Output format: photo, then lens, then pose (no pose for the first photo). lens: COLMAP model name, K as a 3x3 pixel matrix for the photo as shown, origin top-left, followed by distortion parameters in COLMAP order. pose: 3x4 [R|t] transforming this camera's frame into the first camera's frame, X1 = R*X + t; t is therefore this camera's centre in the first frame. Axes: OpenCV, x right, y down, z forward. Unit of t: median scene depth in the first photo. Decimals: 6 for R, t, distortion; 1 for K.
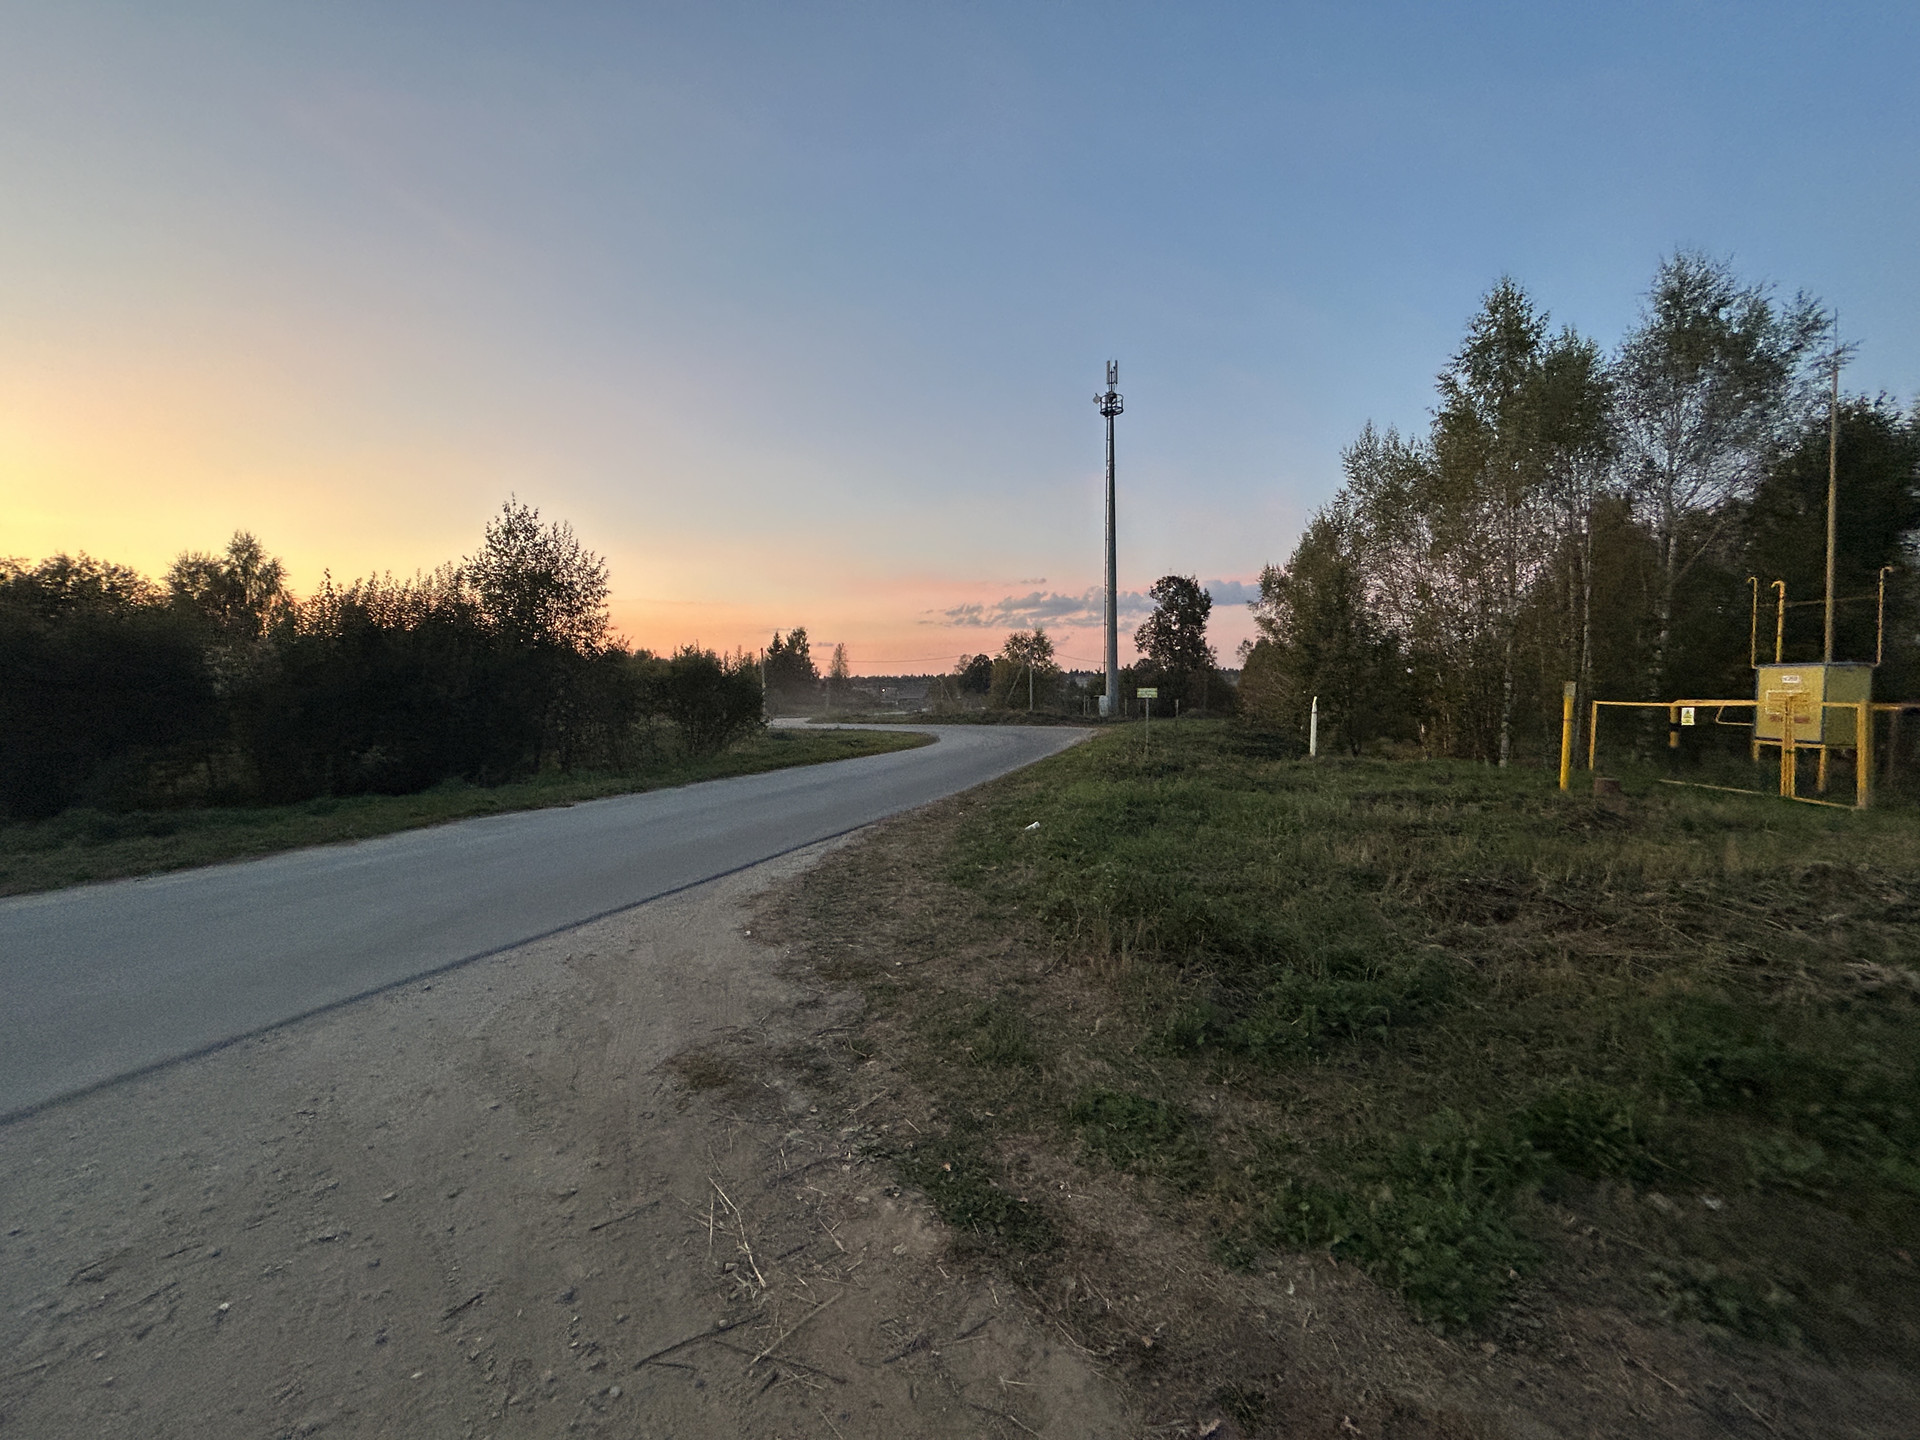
lens RADIAL K [[768.9, 0, 955.9], [0, 768.9, 717.0], [0, 0, 1]] dist [0.001379, -0.000431]
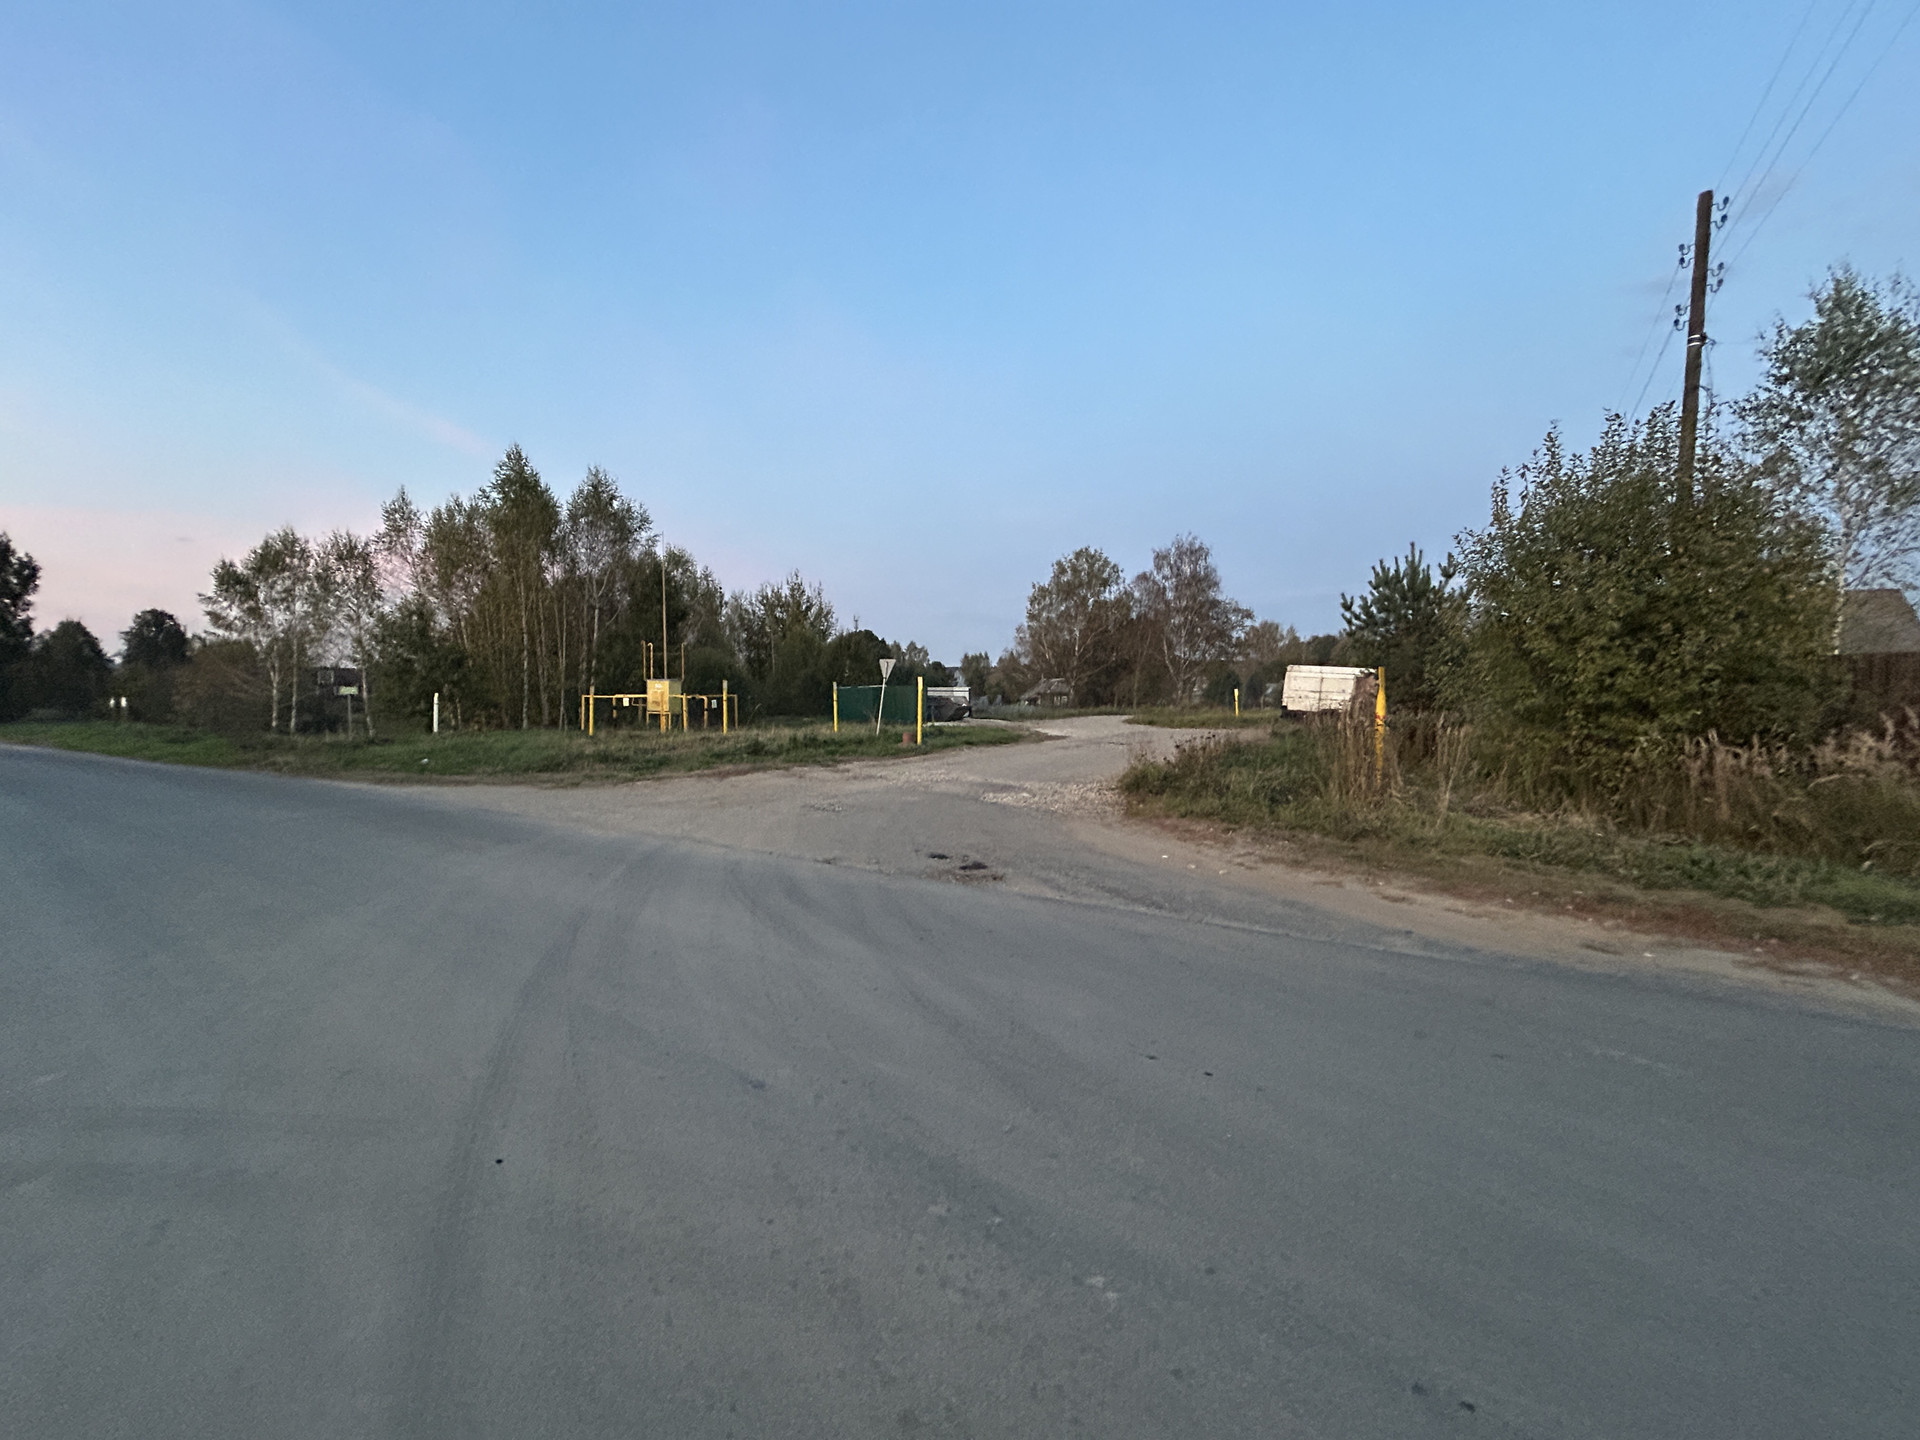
lens RADIAL K [[768.9, 0, 955.9], [0, 768.9, 717.0], [0, 0, 1]] dist [0.001379, -0.000431]
pose [[0.276993, -0.027665, 0.960474, -0.501771], [0.026611, 0.999423, 0.021112, 0.011394], [-0.960503, 0.019711, 0.277569, -0.288214]]
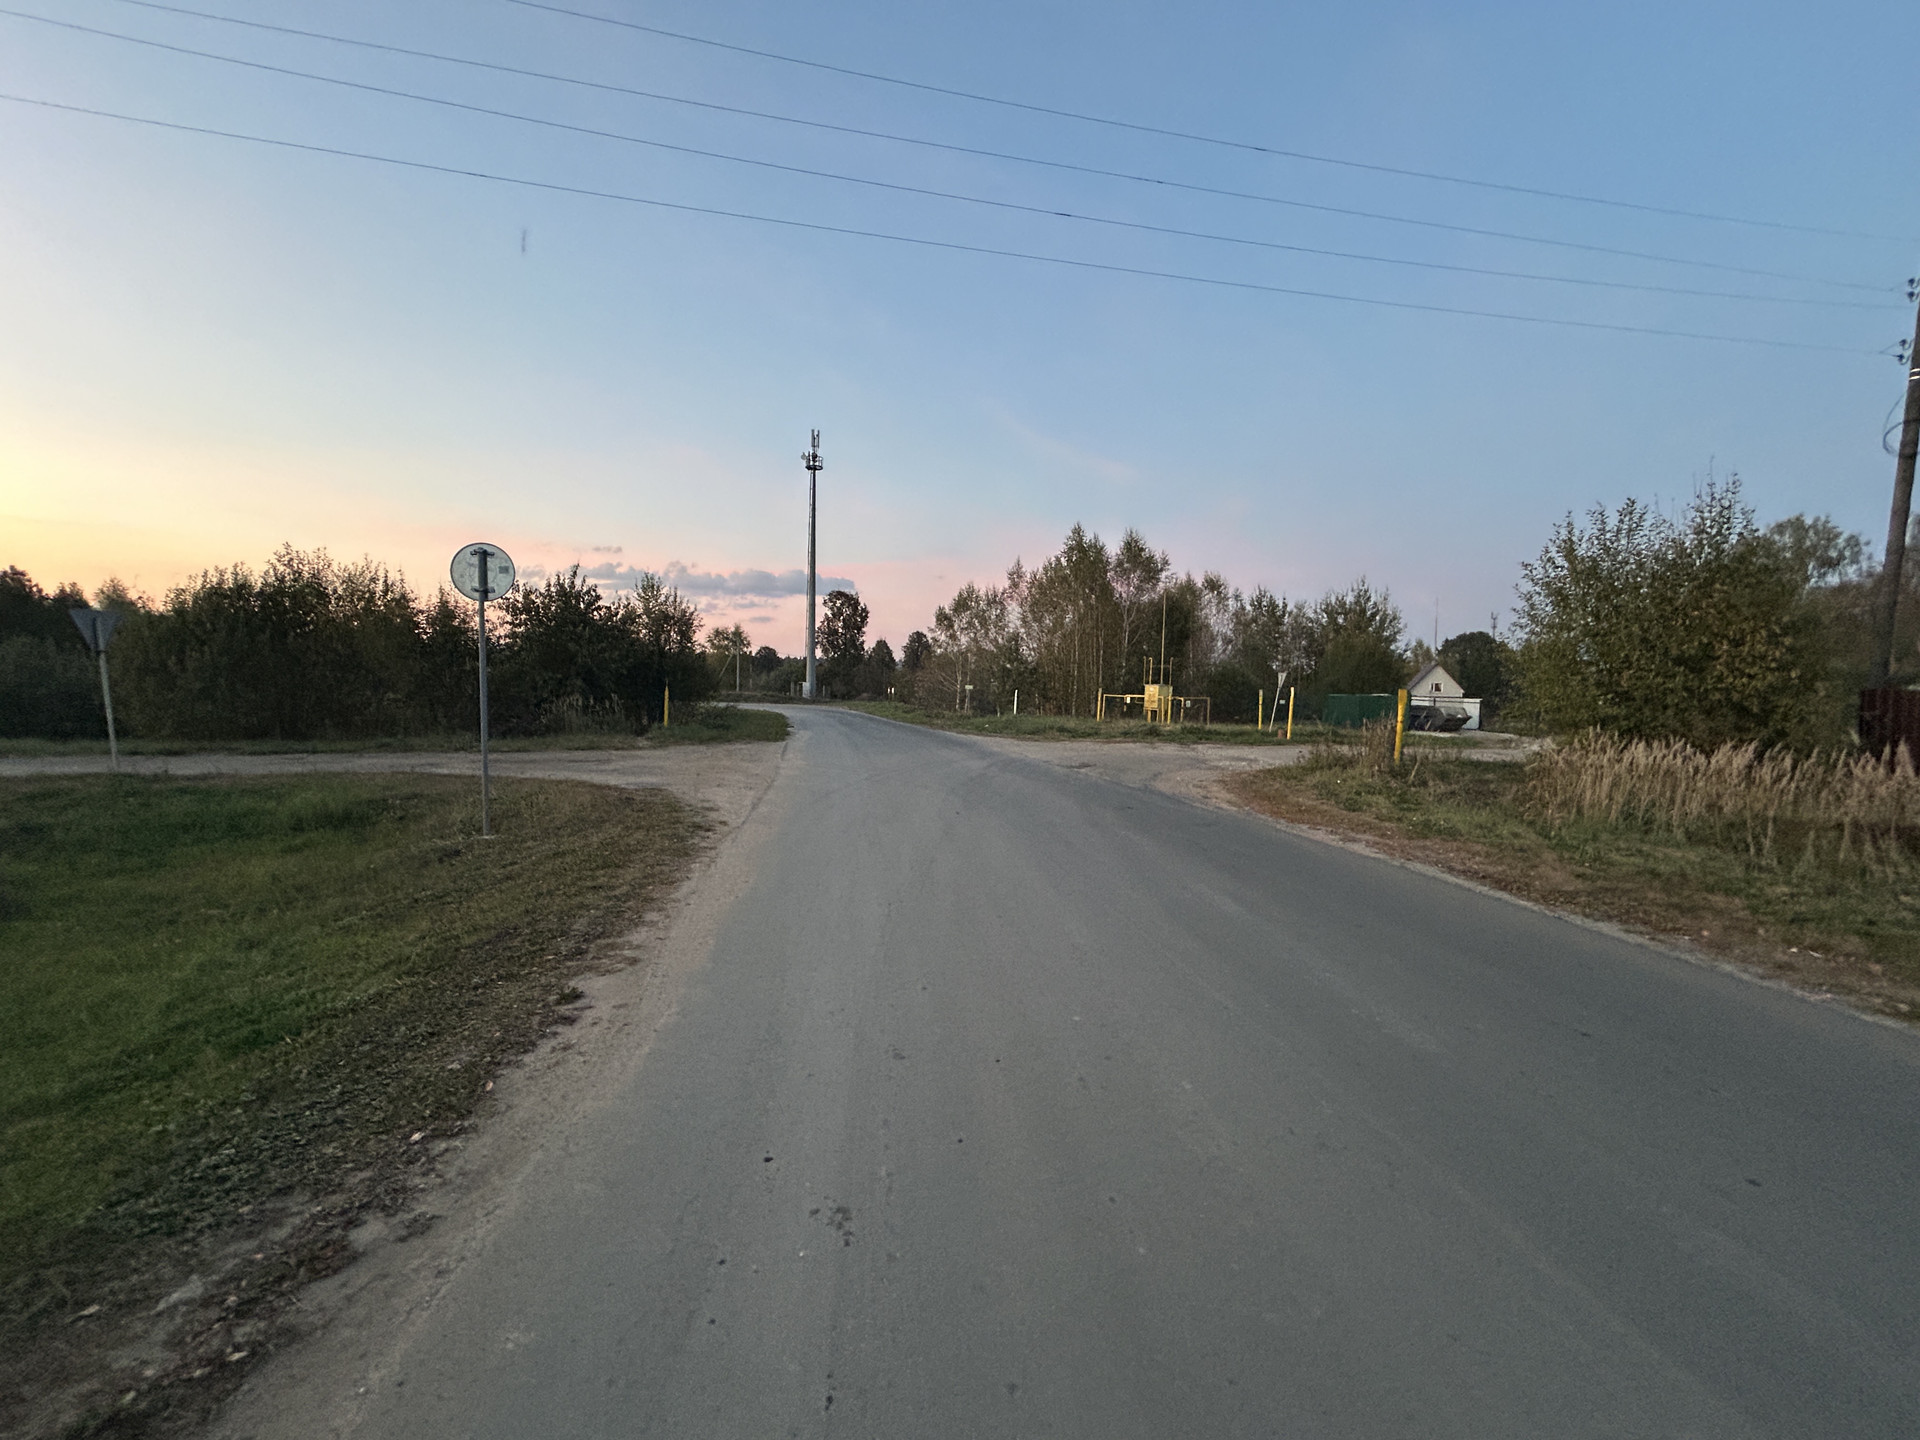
lens RADIAL K [[768.9, 0, 955.9], [0, 768.9, 717.0], [0, 0, 1]] dist [0.001379, -0.000431]
pose [[0.862230, 0.010183, 0.506414, -0.672811], [-0.020472, 0.999682, 0.014753, 0.019905], [-0.506103, -0.023088, 0.862164, -0.730643]]
